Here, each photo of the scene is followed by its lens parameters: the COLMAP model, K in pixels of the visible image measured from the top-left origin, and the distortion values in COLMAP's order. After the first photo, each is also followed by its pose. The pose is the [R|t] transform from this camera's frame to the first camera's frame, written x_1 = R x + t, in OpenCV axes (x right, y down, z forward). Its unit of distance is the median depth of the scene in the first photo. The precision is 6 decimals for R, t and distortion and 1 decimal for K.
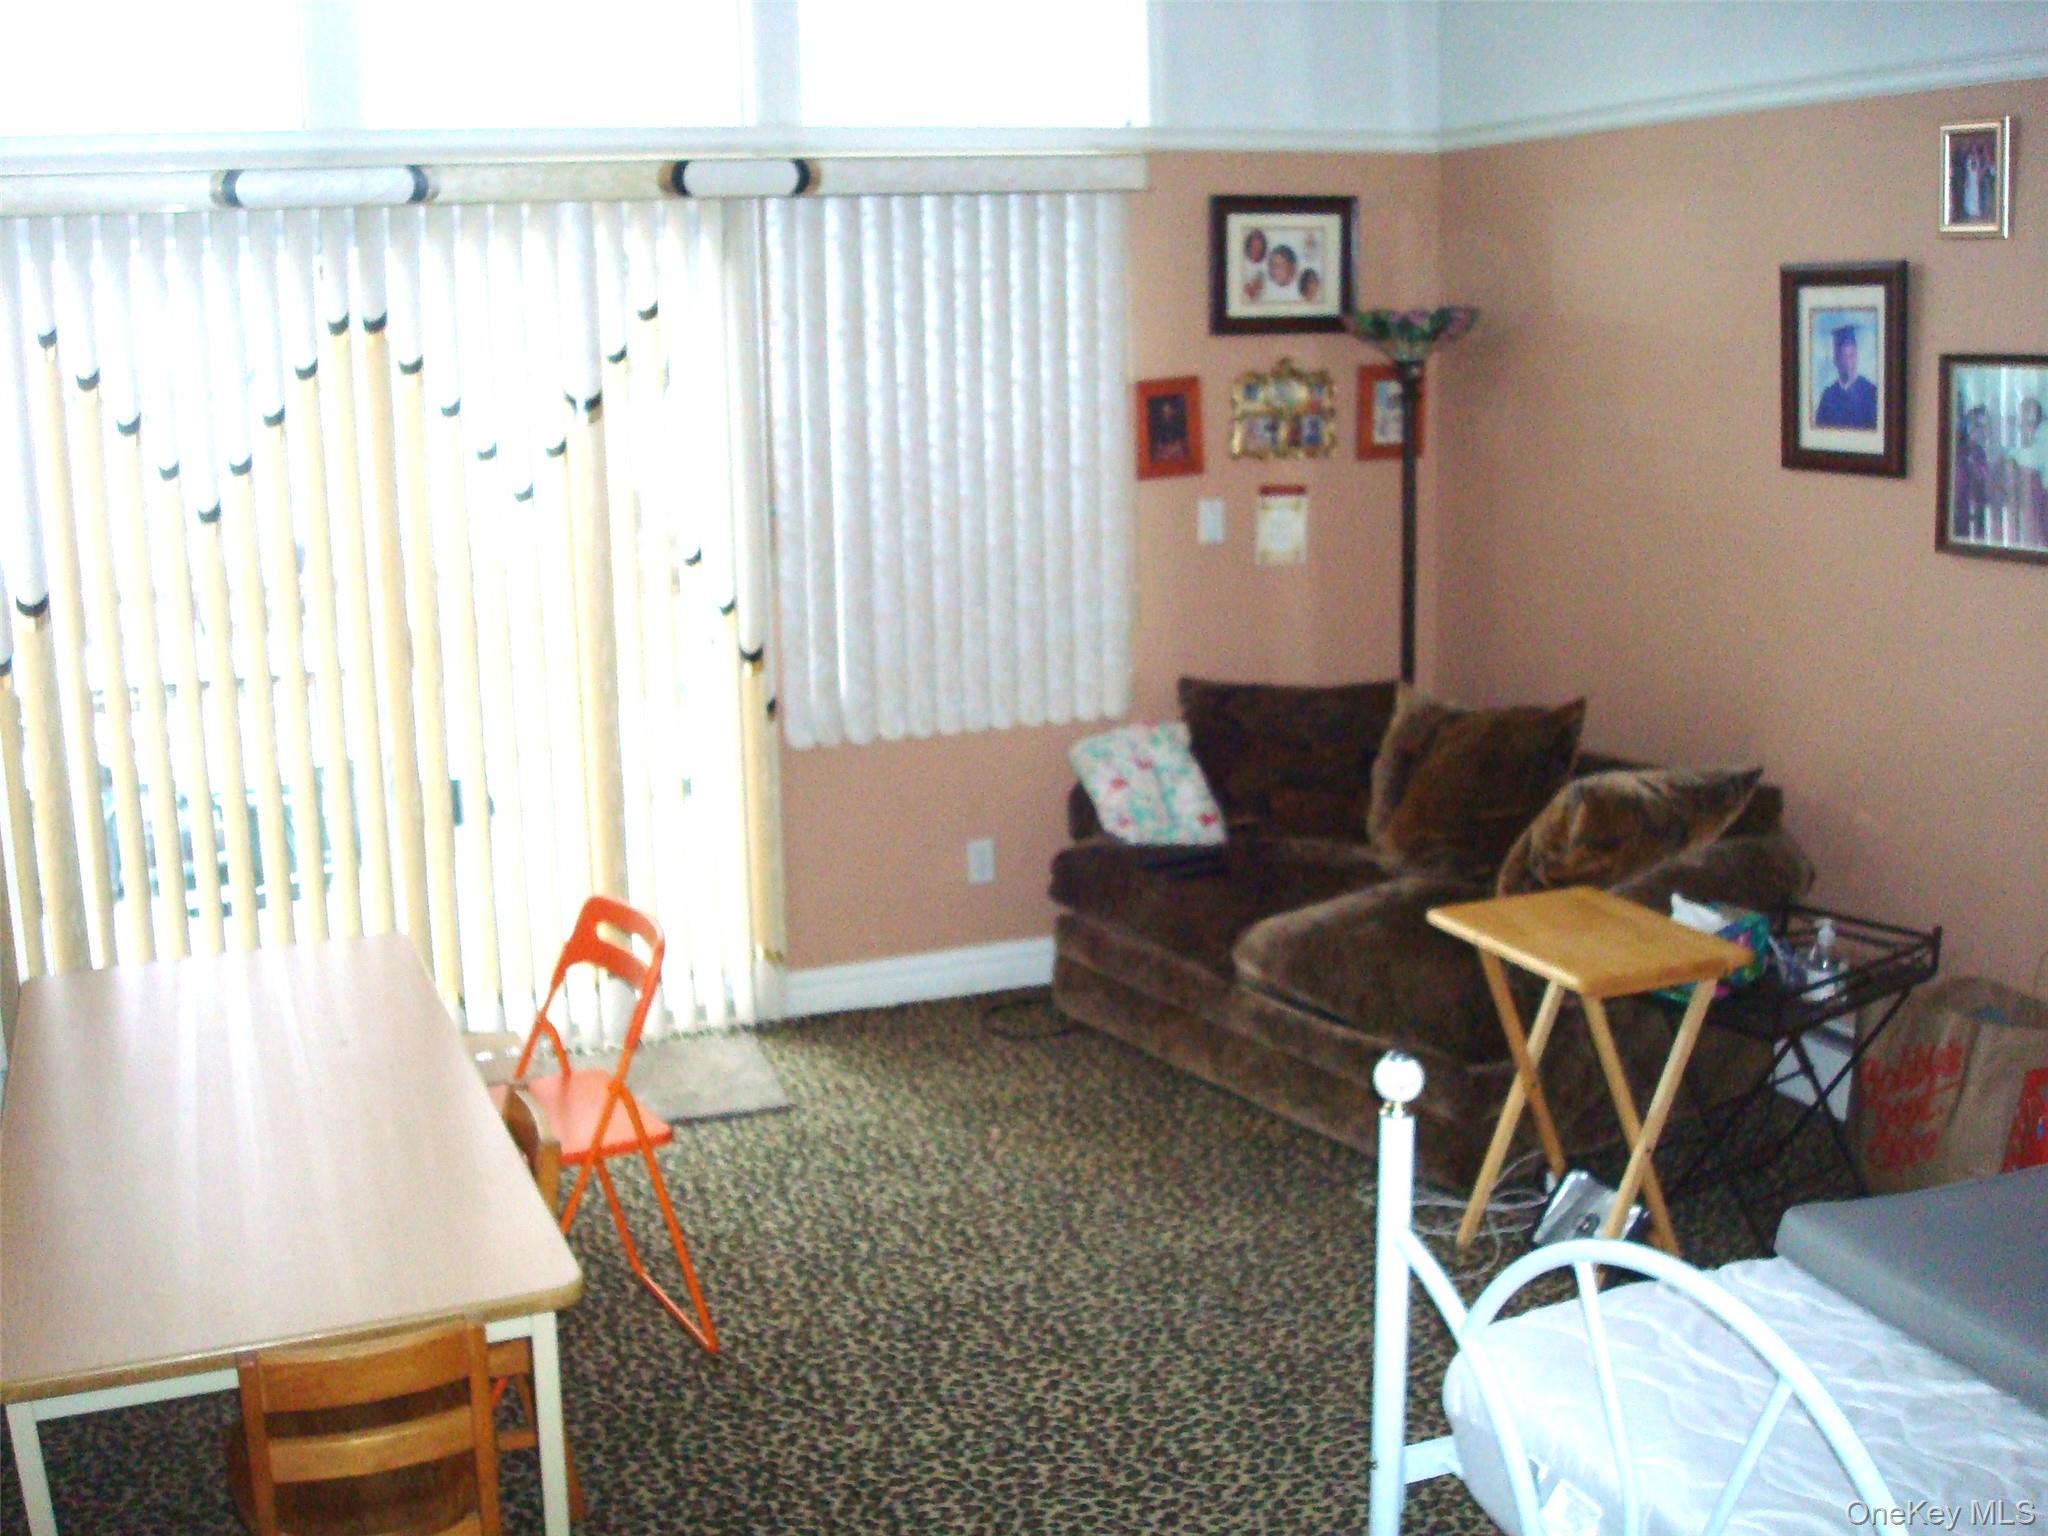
lens RADIAL K [[2156.4, 0, 1022.8], [0, 2156.4, 721.0], [0, 0, 1]] dist [-0.104388, -0.026729]
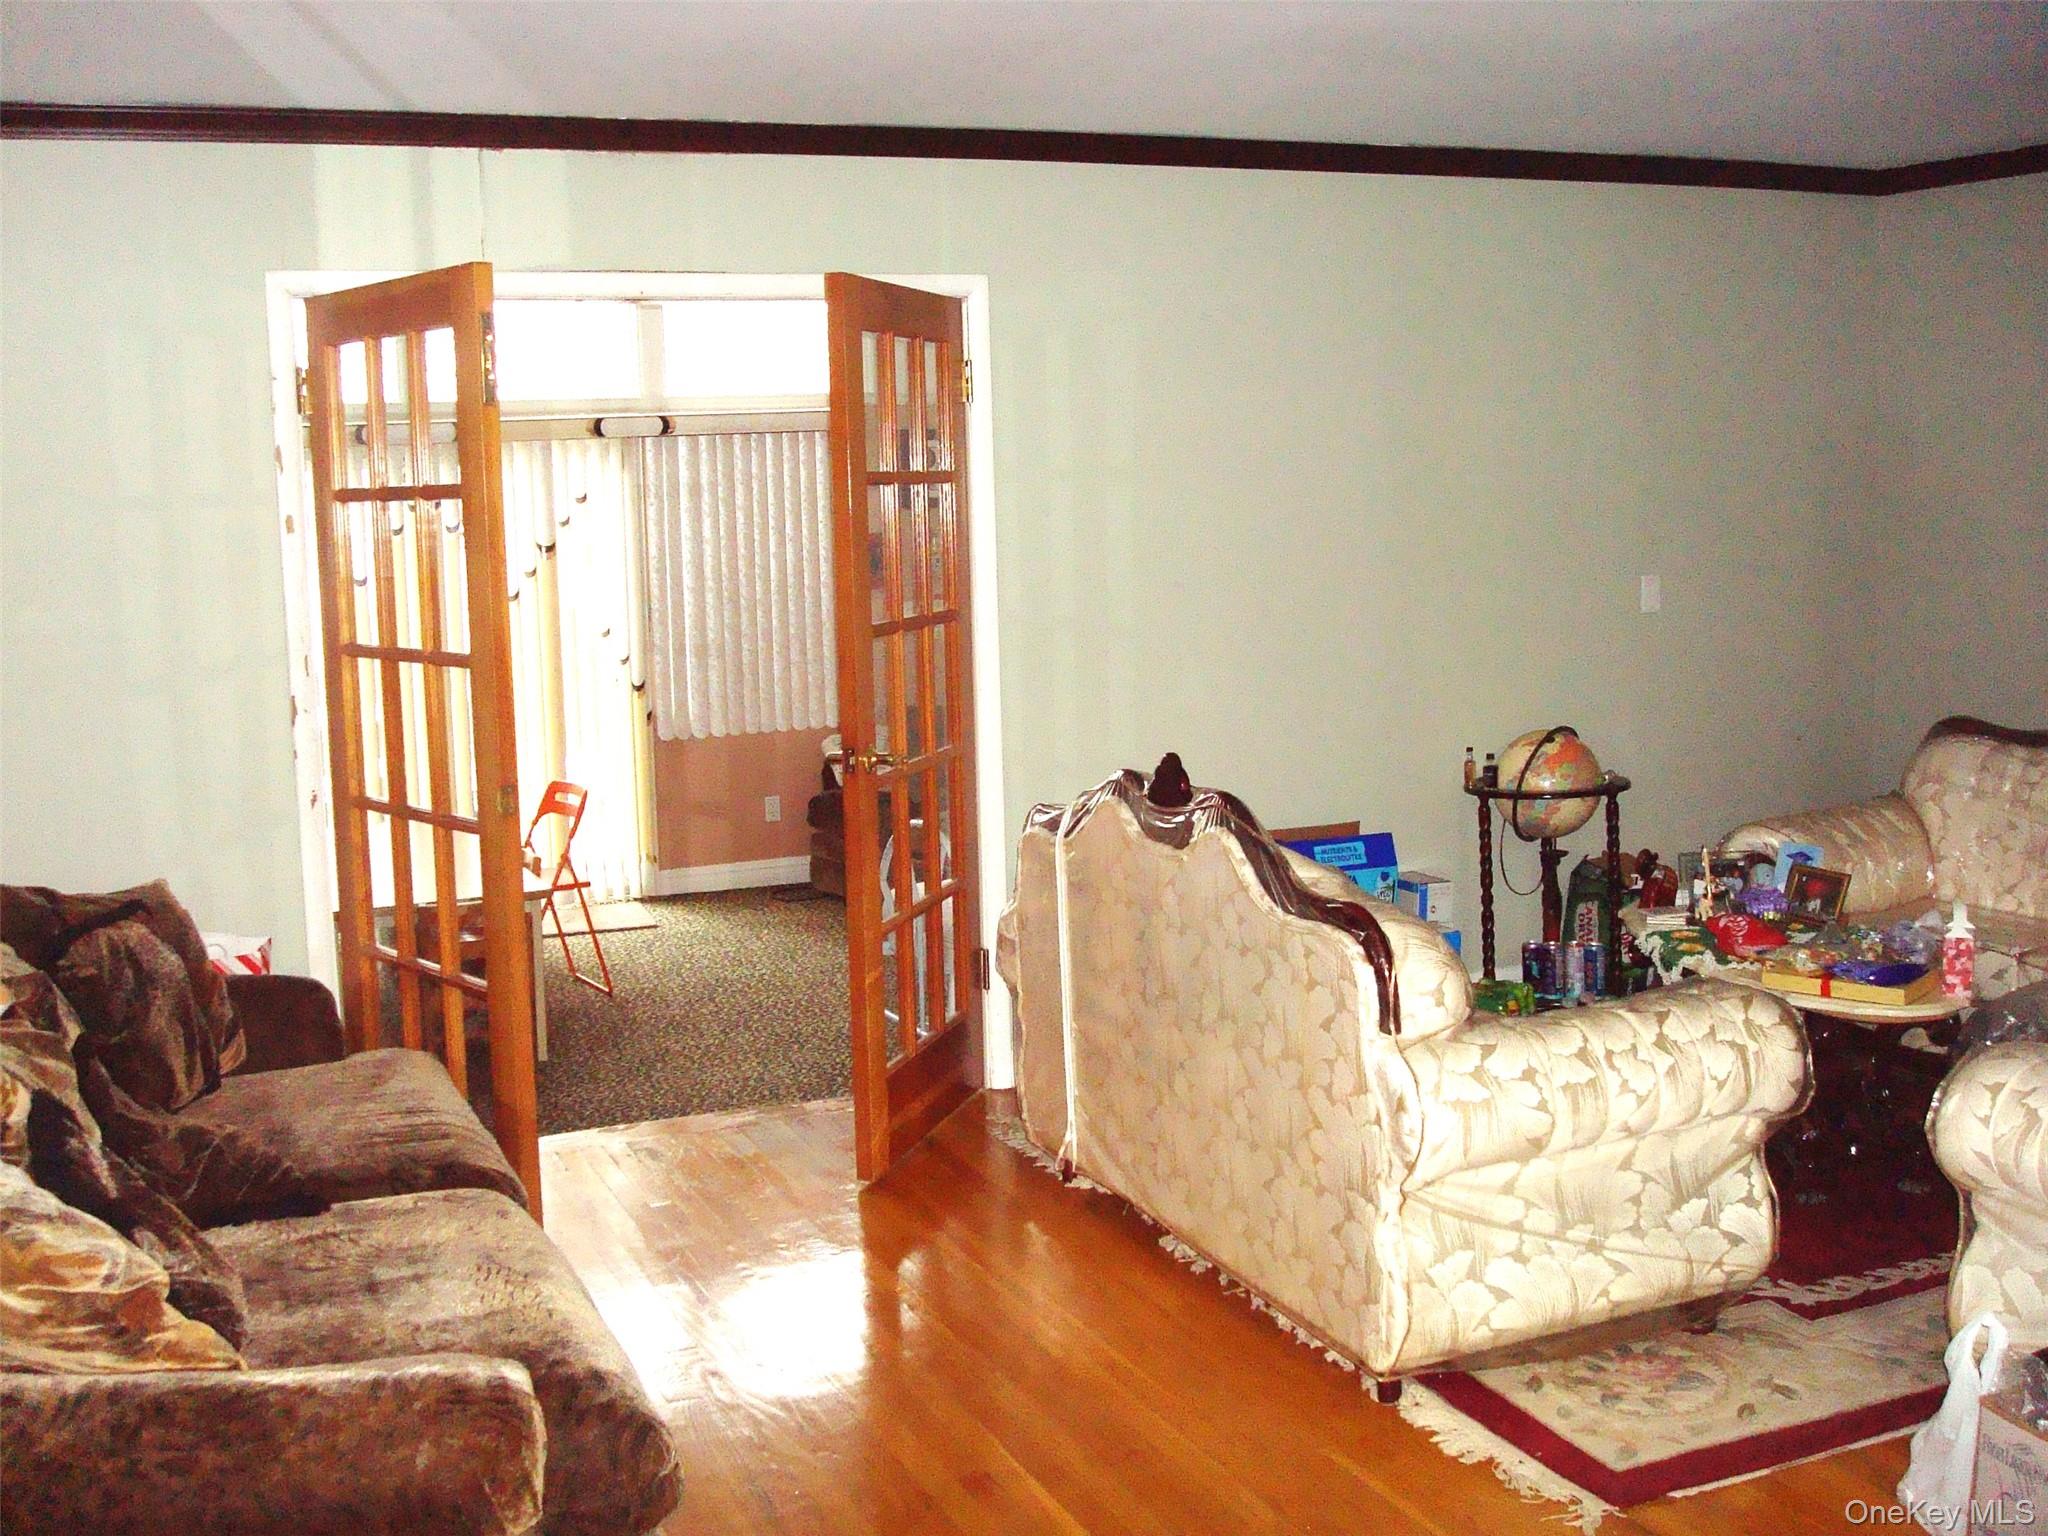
lens RADIAL K [[2156.4, 0, 1022.8], [0, 2156.4, 721.0], [0, 0, 1]] dist [-0.104388, -0.026729]
pose [[0.999628, -0.009815, 0.025439, 0.148454], [0.011788, 0.996835, -0.078625, 0.141914], [-0.024587, 0.078896, 0.996580, -0.793142]]
